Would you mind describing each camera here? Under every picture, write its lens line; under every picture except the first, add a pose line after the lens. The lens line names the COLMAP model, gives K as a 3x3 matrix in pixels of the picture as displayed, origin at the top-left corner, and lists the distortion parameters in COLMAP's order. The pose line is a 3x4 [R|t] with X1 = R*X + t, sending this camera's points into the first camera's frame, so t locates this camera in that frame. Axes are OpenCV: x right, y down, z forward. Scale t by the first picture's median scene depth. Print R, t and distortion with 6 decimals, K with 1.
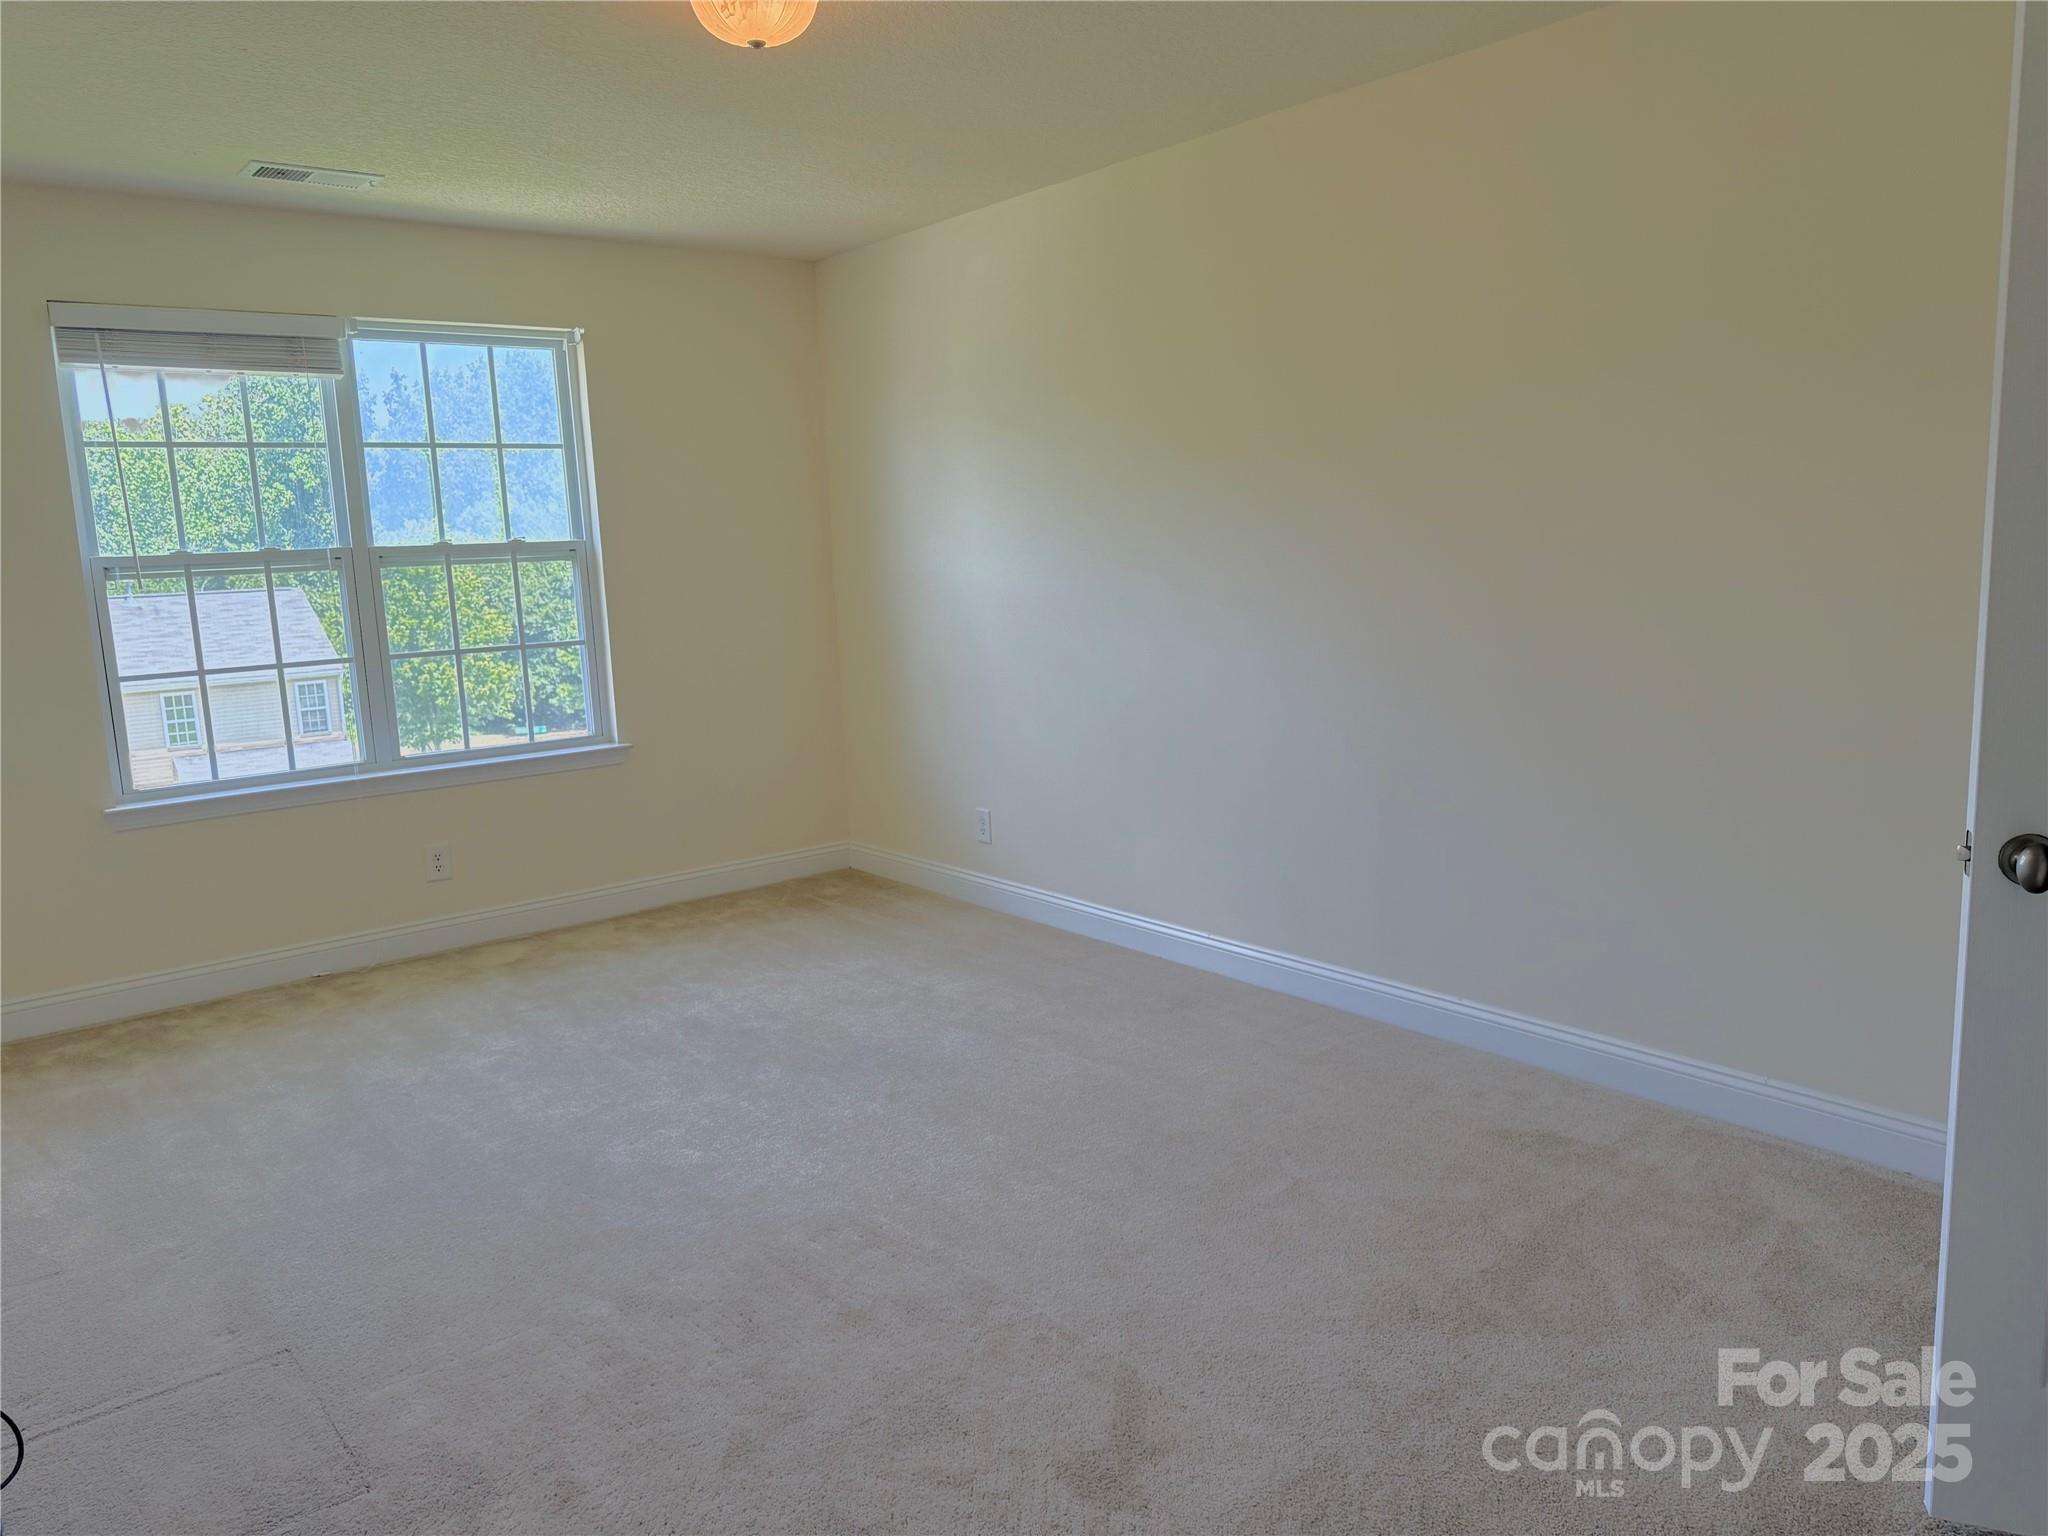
lens RADIAL K [[1448.9, 0, 1020.6], [0, 1448.9, 770.1], [0, 0, 1]] dist [0.097374, -0.103382]
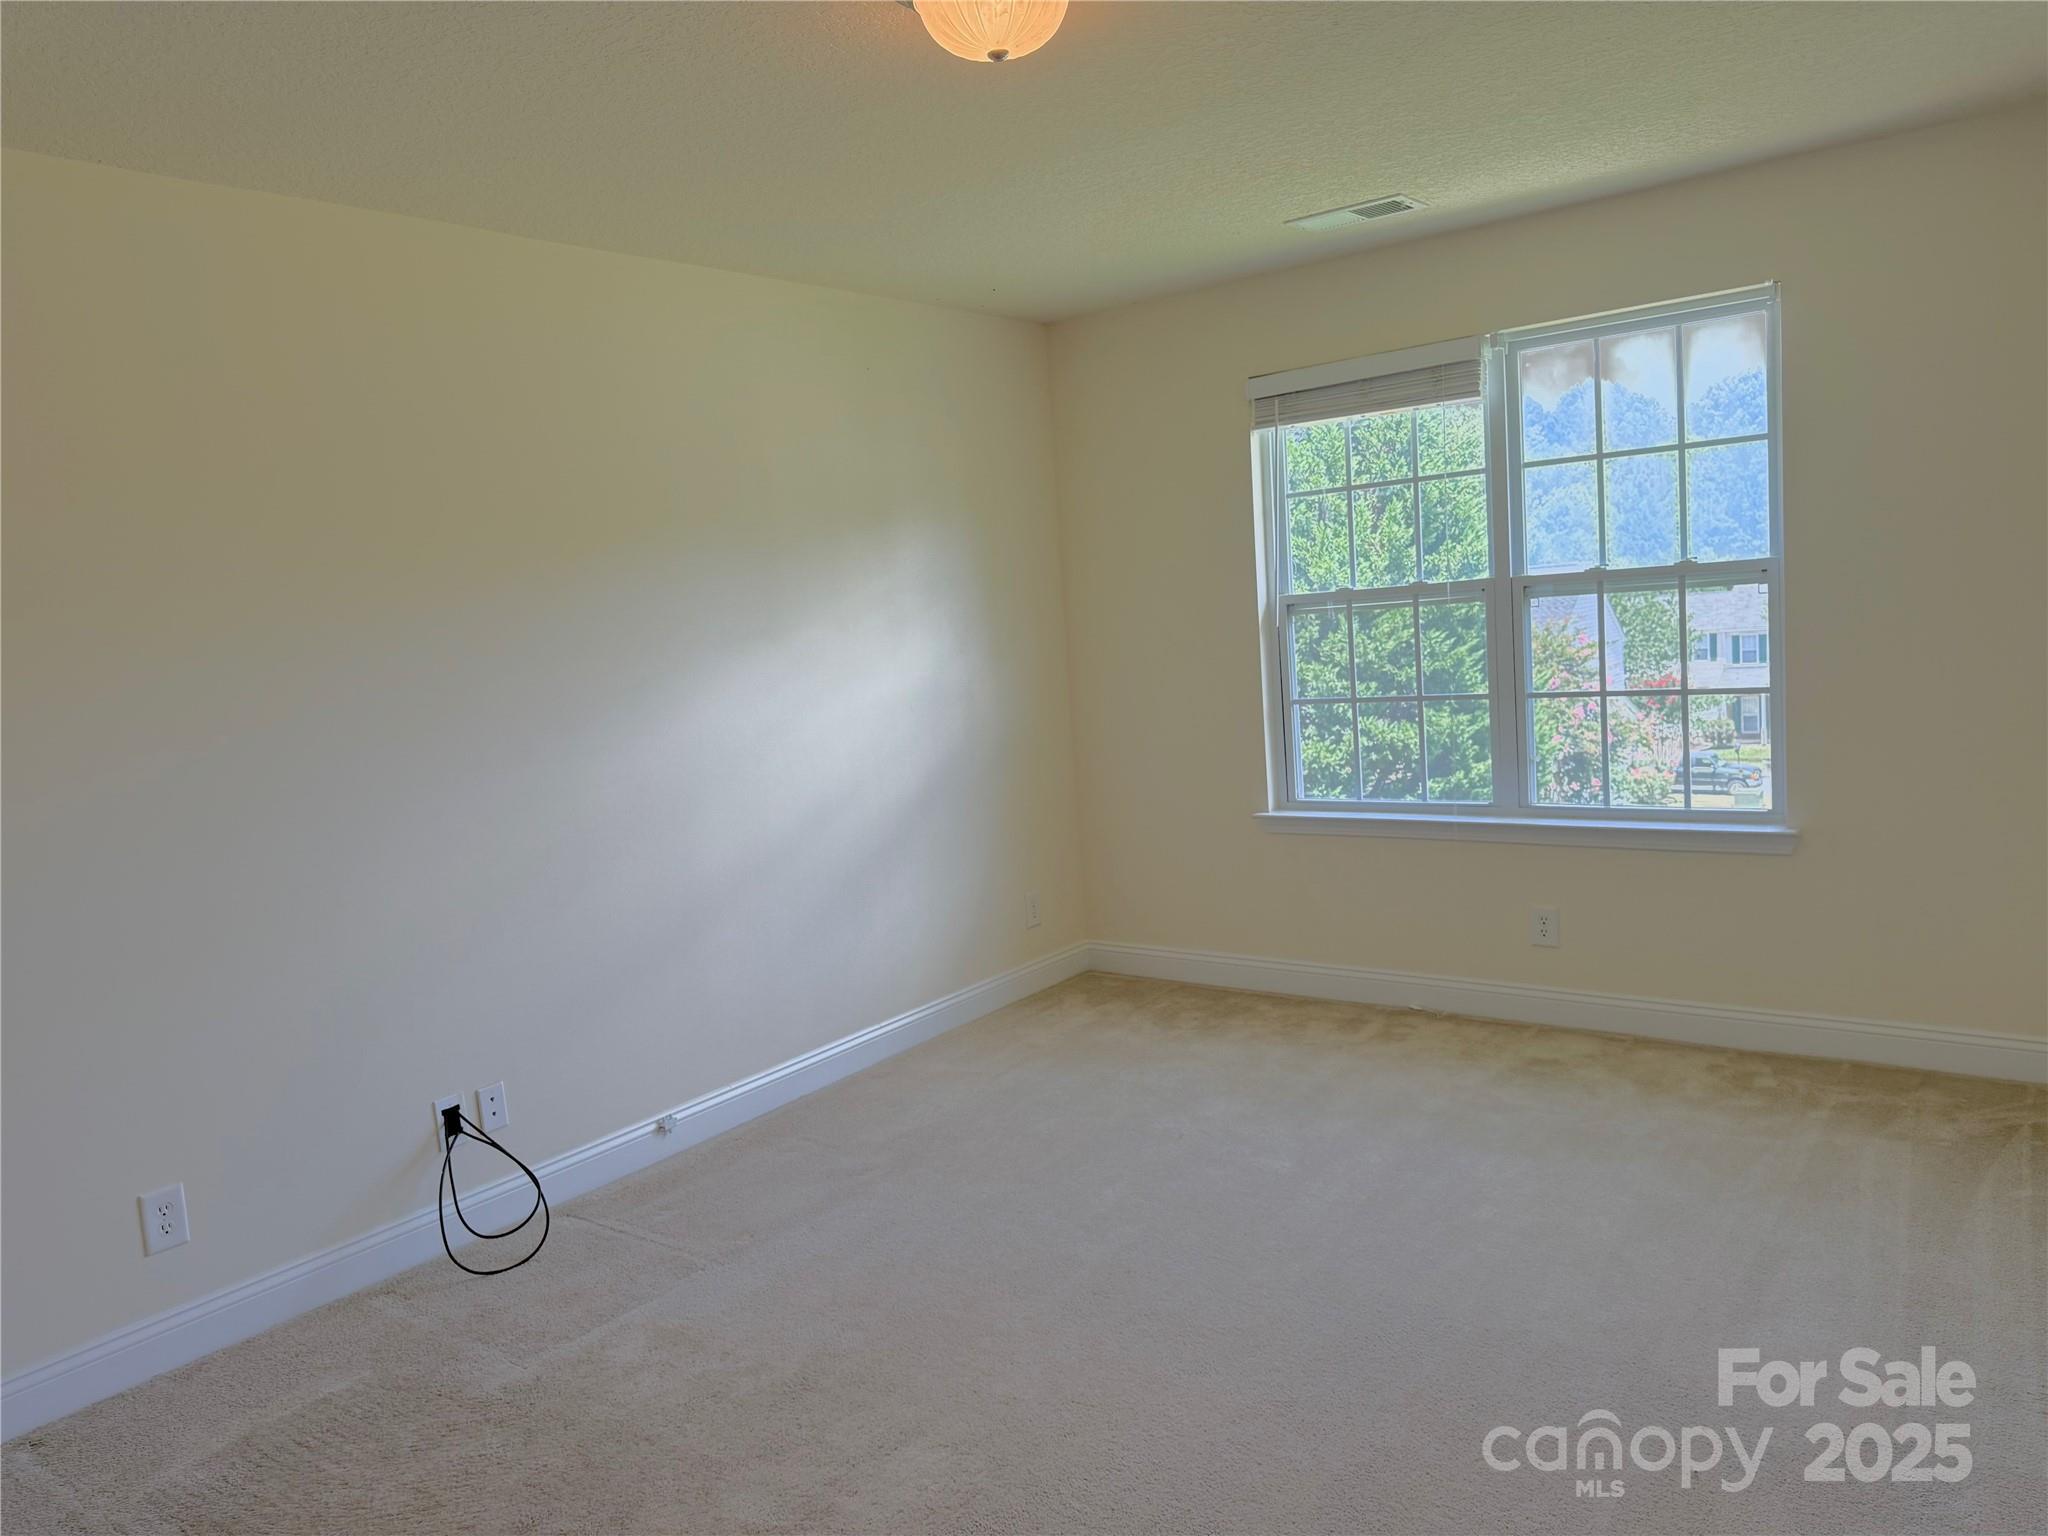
lens RADIAL K [[1448.9, 0, 1020.6], [0, 1448.9, 770.1], [0, 0, 1]] dist [0.097374, -0.103382]
pose [[0.242540, 0.127401, -0.961740, 0.389351], [-0.099705, 0.989364, 0.105916, -0.098181], [0.965004, 0.070202, 0.252663, 0.477442]]
